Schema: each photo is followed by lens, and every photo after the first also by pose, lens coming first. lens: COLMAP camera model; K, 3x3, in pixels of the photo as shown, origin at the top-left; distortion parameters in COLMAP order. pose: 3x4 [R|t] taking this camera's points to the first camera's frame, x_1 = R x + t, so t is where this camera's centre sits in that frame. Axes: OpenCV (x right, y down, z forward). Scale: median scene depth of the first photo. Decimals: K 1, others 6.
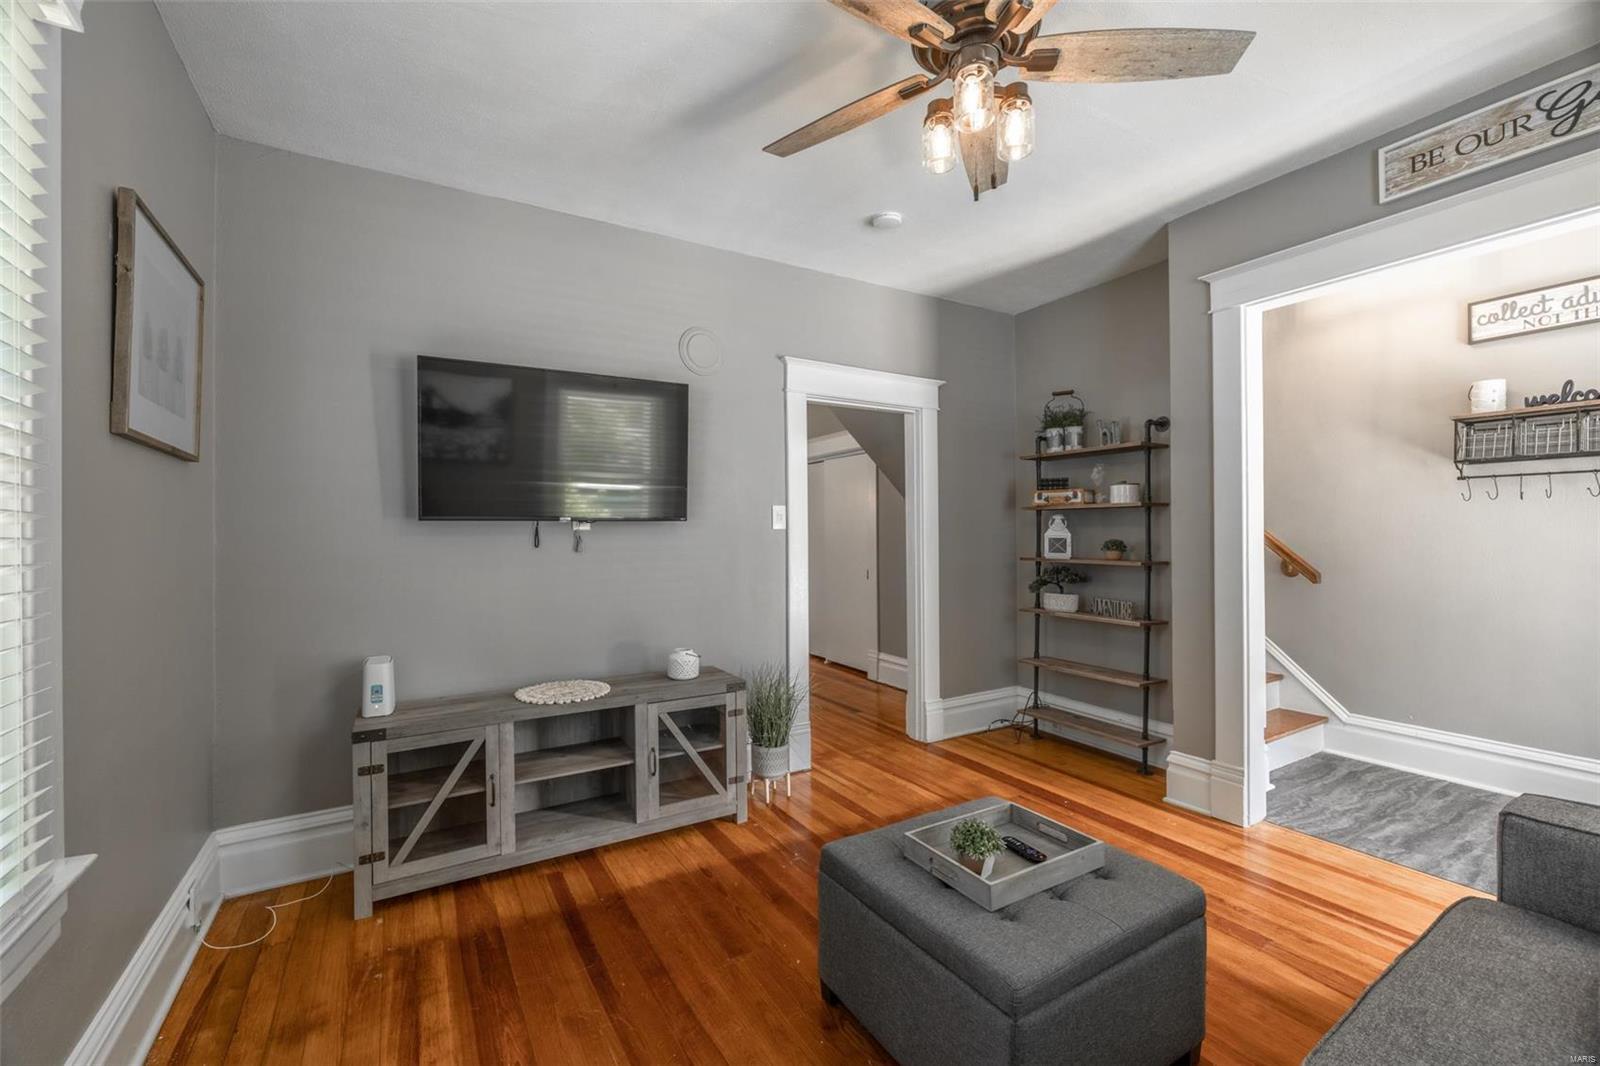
lens RADIAL K [[663.5, 0, 800.0], [0, 663.5, 533.0], [0, 0, 1]] dist [-0.000328, 0.000008]
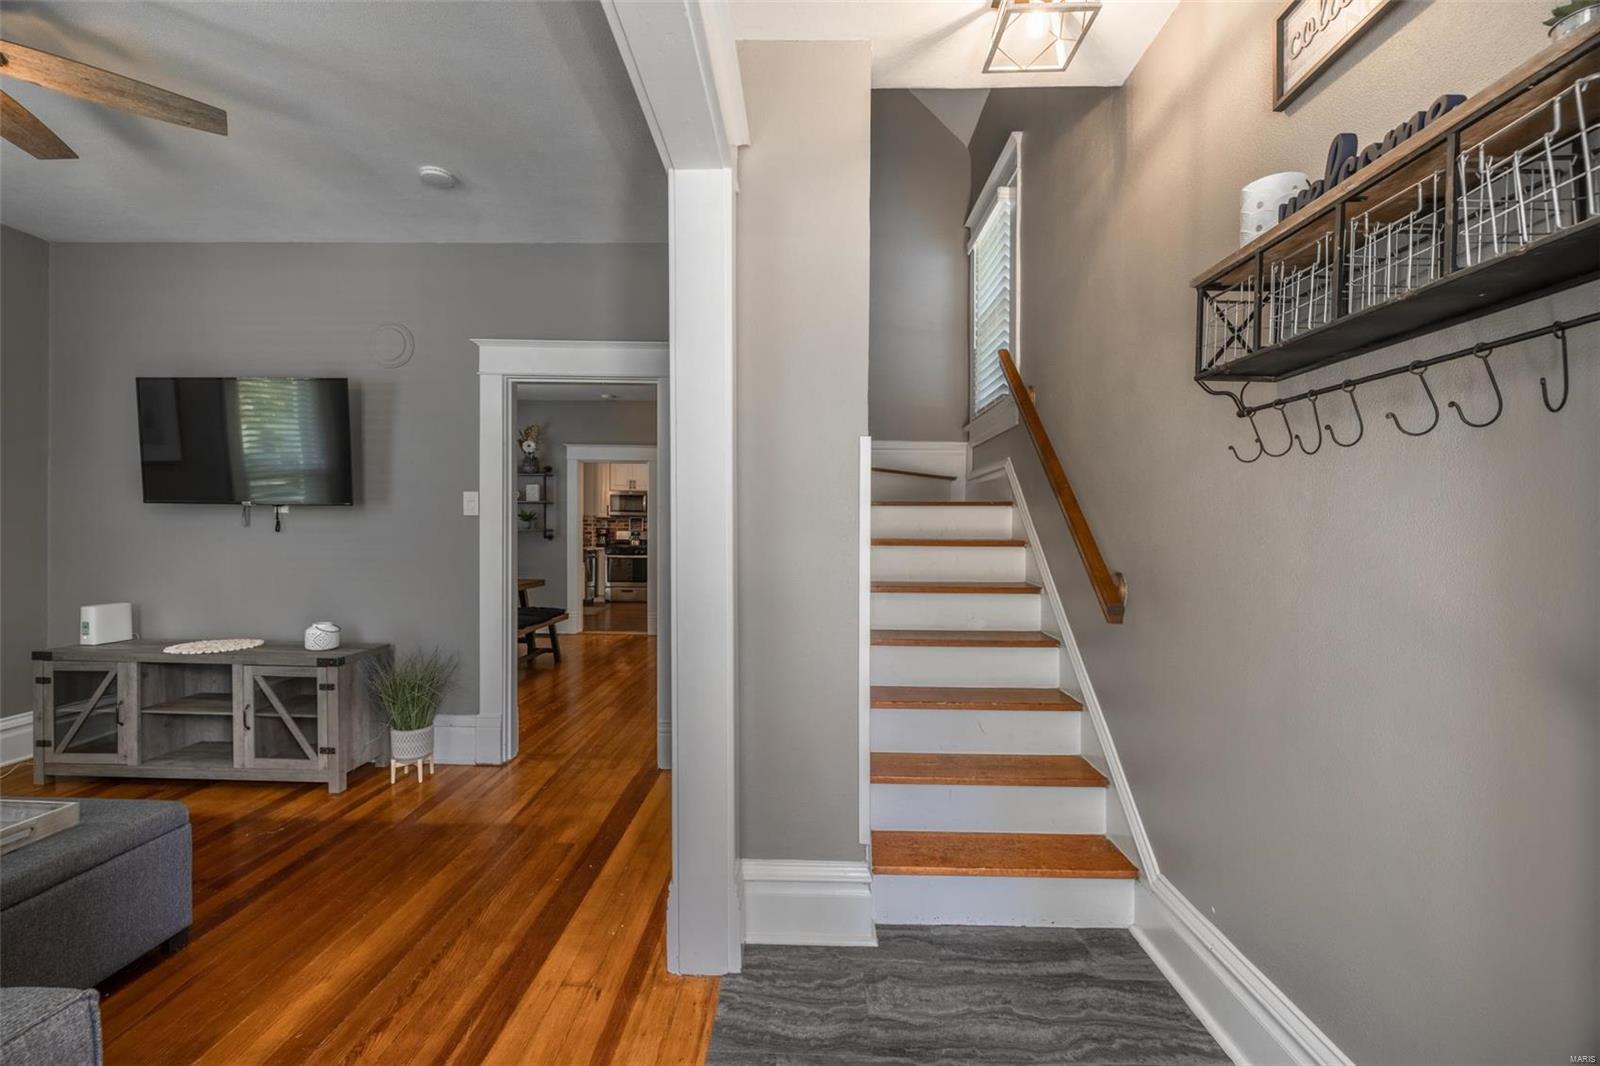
lens RADIAL K [[674.2, 0, 800.0], [0, 674.2, 533.0], [0, 0, 1]] dist [-0.001224, -0.000004]
pose [[0.845794, 0.022547, -0.533033, 1.108553], [-0.019856, 0.999745, 0.010781, 0.000400], [0.533140, 0.001466, 0.846026, 0.498737]]
